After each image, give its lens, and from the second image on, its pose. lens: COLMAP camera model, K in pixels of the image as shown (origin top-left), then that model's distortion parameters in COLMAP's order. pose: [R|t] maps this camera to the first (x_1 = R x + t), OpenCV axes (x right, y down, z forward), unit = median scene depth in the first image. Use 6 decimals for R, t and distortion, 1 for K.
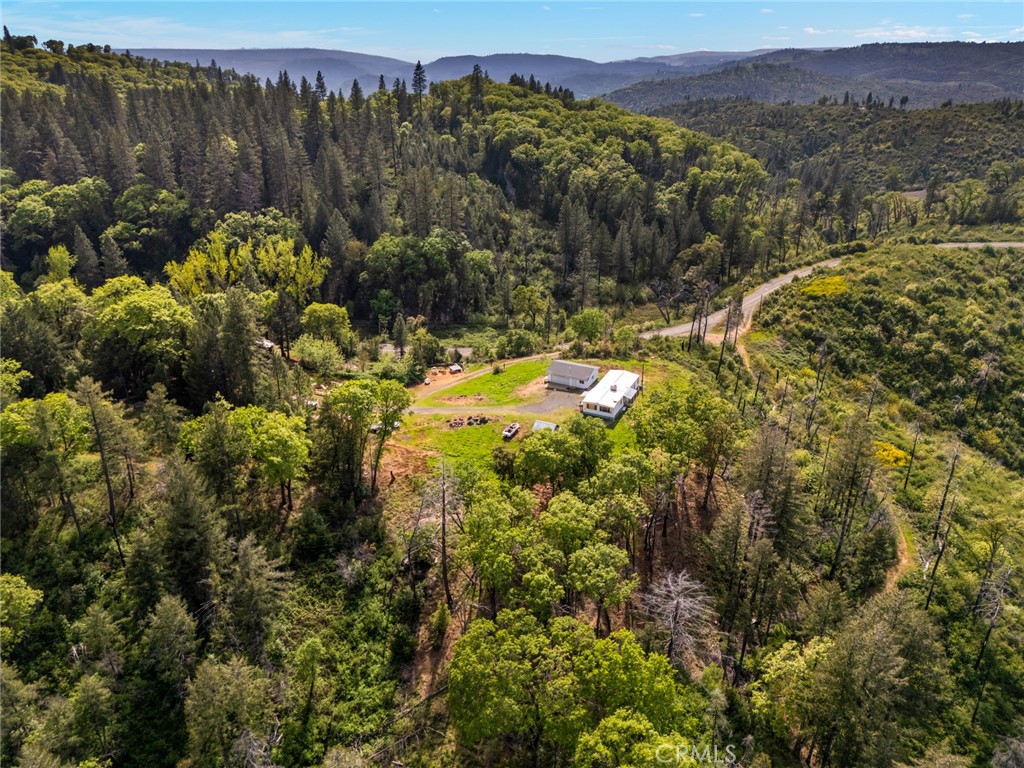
lens RADIAL K [[731.1, 0, 512.0], [0, 731.1, 384.0], [0, 0, 1]] dist [0.049055, -0.034625]
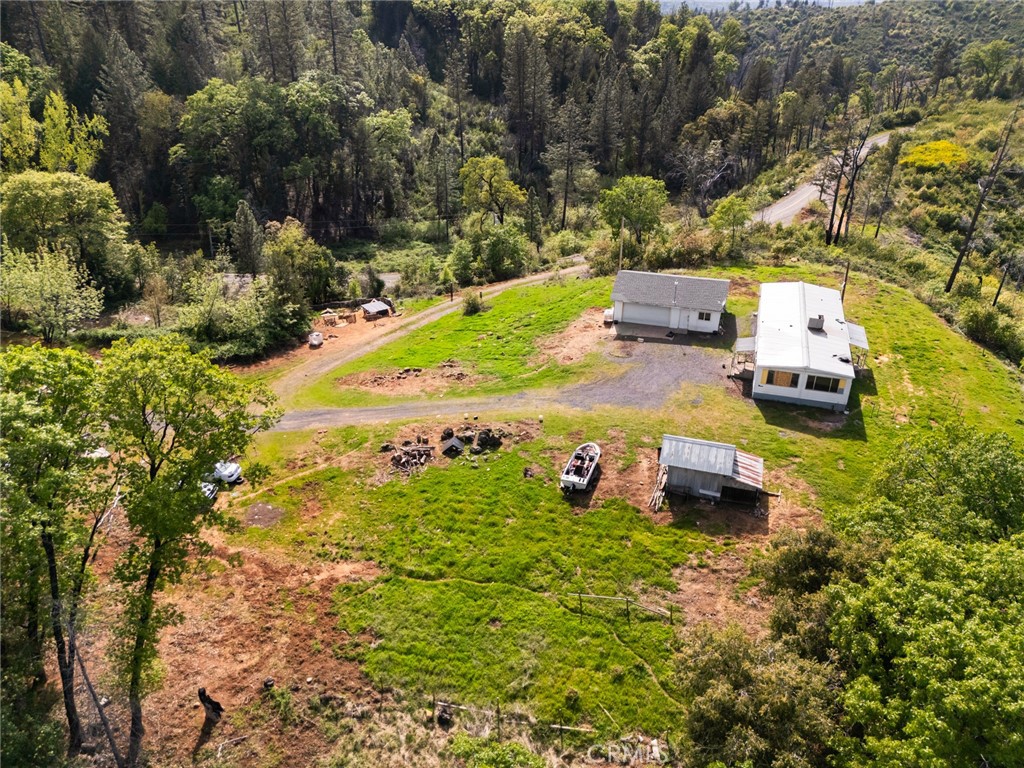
lens RADIAL K [[731.1, 0, 512.0], [0, 731.1, 384.0], [0, 0, 1]] dist [0.049055, -0.034625]
pose [[0.987315, -0.072684, 0.141158, -0.057727], [0.063325, 0.995556, 0.069705, -0.000450], [-0.145598, -0.059882, 0.987530, 0.497346]]
